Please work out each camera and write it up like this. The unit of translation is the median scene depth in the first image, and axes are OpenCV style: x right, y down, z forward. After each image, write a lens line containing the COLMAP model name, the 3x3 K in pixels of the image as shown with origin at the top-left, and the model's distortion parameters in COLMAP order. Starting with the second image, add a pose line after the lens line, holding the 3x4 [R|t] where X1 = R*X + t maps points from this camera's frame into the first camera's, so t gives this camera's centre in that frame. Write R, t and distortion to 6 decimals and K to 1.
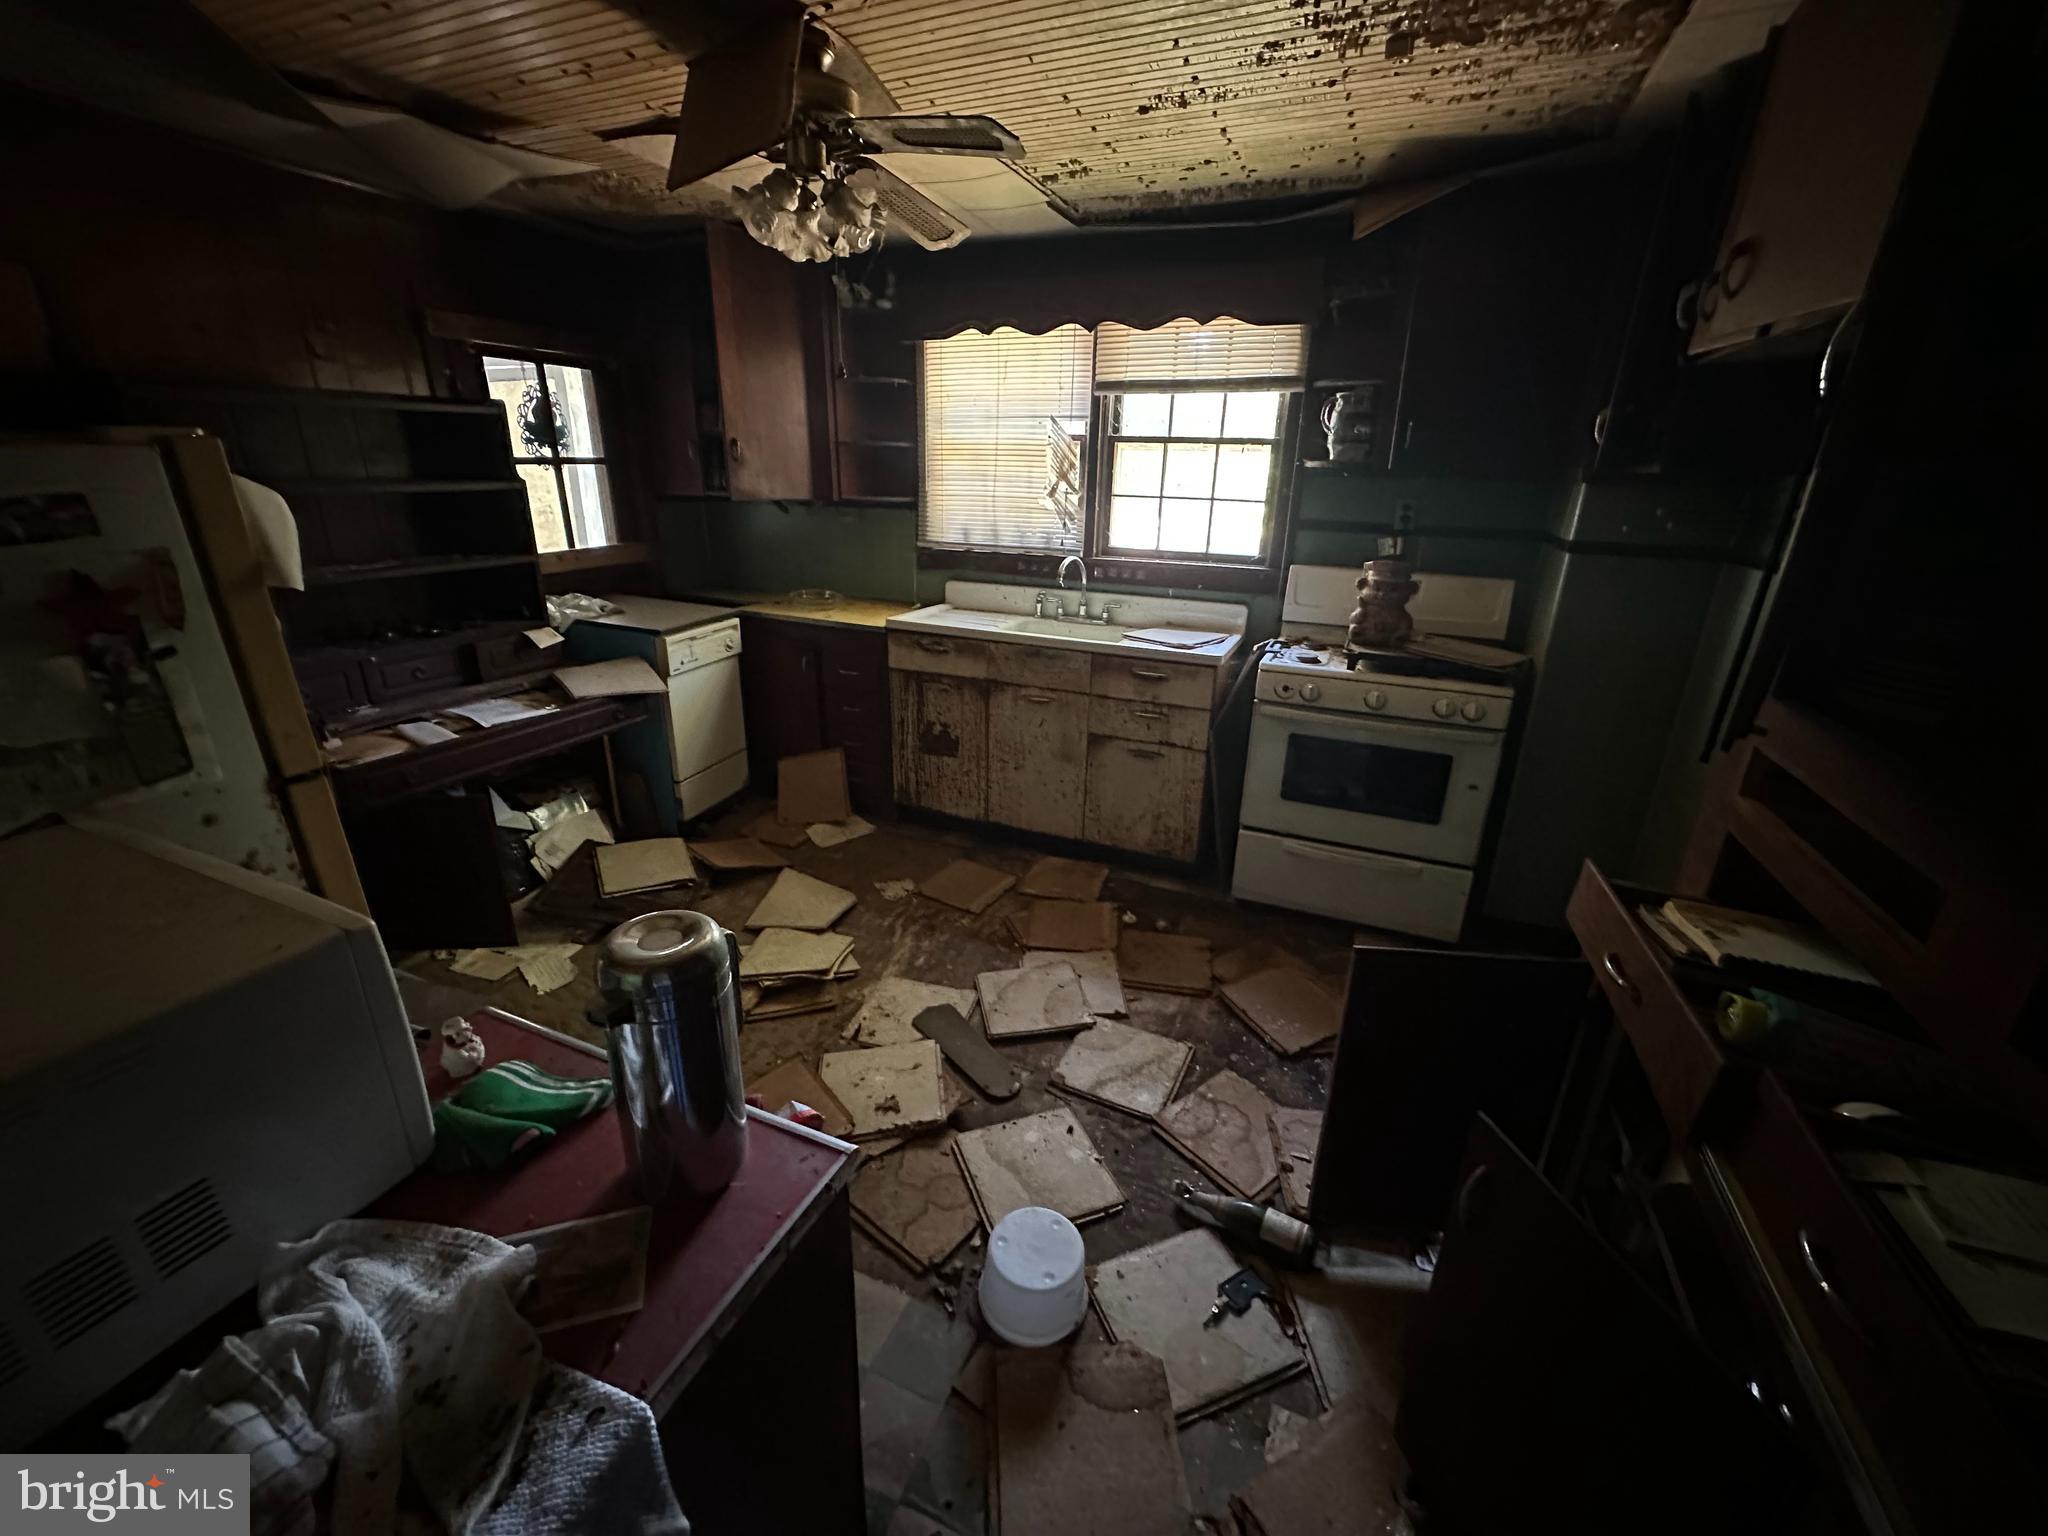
lens RADIAL K [[815.9, 0, 1014.5], [0, 815.9, 766.3], [0, 0, 1]] dist [-0.003398, -0.000217]
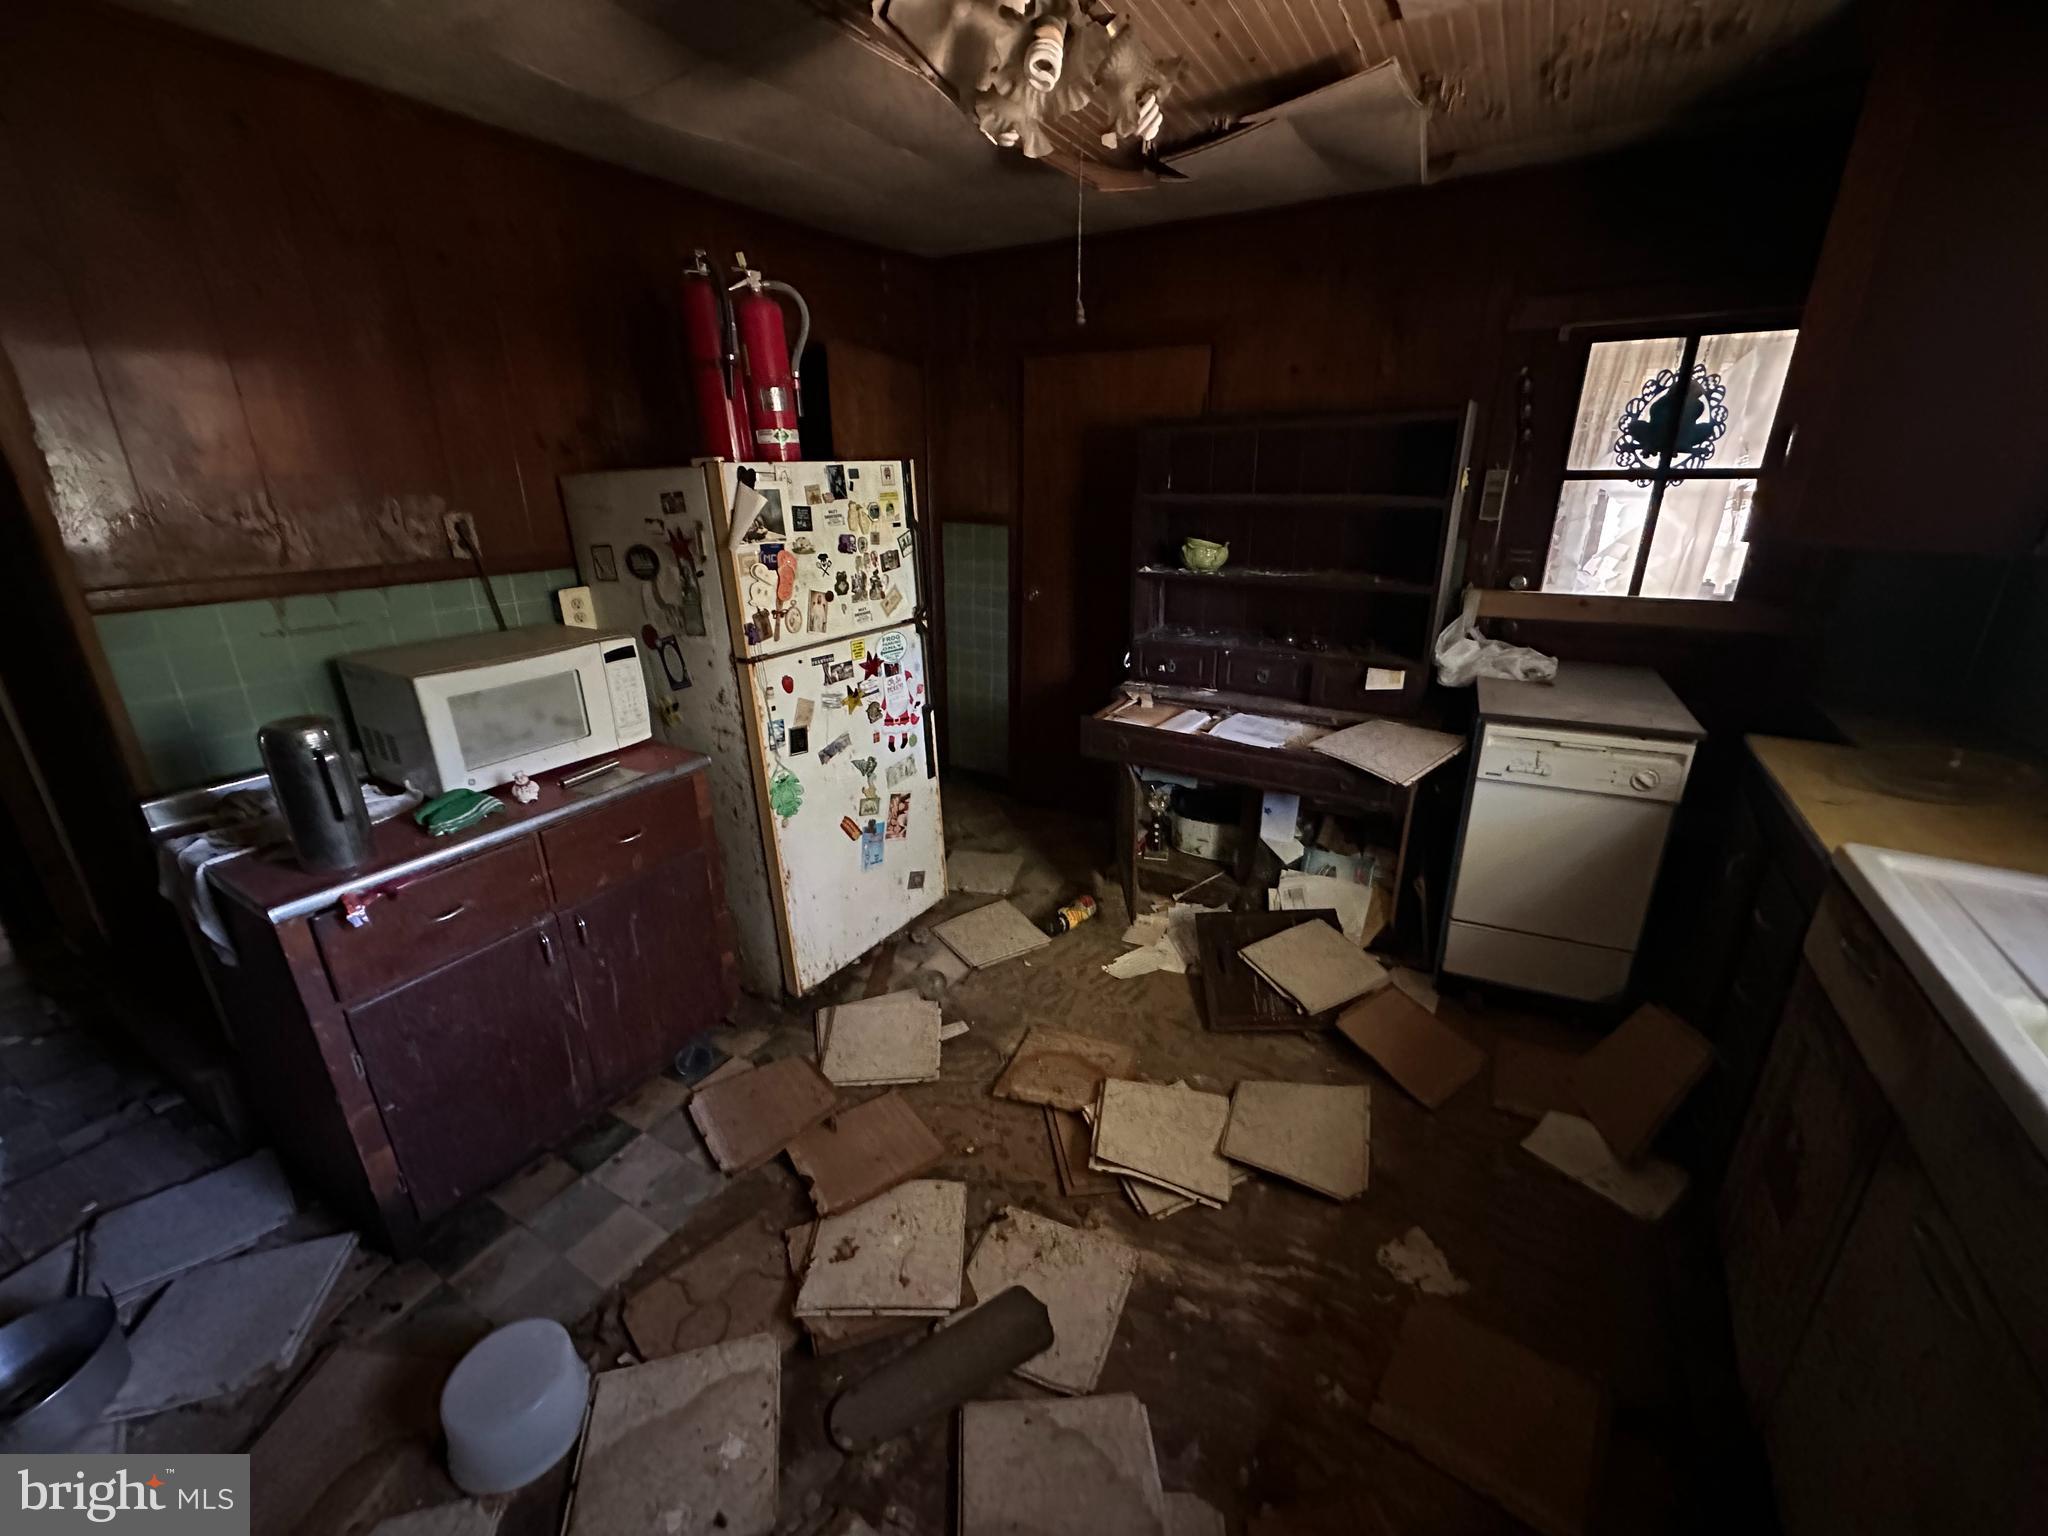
lens RADIAL K [[815.9, 0, 1022.8], [0, 815.9, 763.5], [0, 0, 1]] dist [-0.003398, -0.000217]
pose [[-0.128573, 0.313882, -0.940716, 0.293074], [-0.342511, 0.876162, 0.339156, -0.234256], [0.930675, 0.365812, -0.005143, 0.663917]]
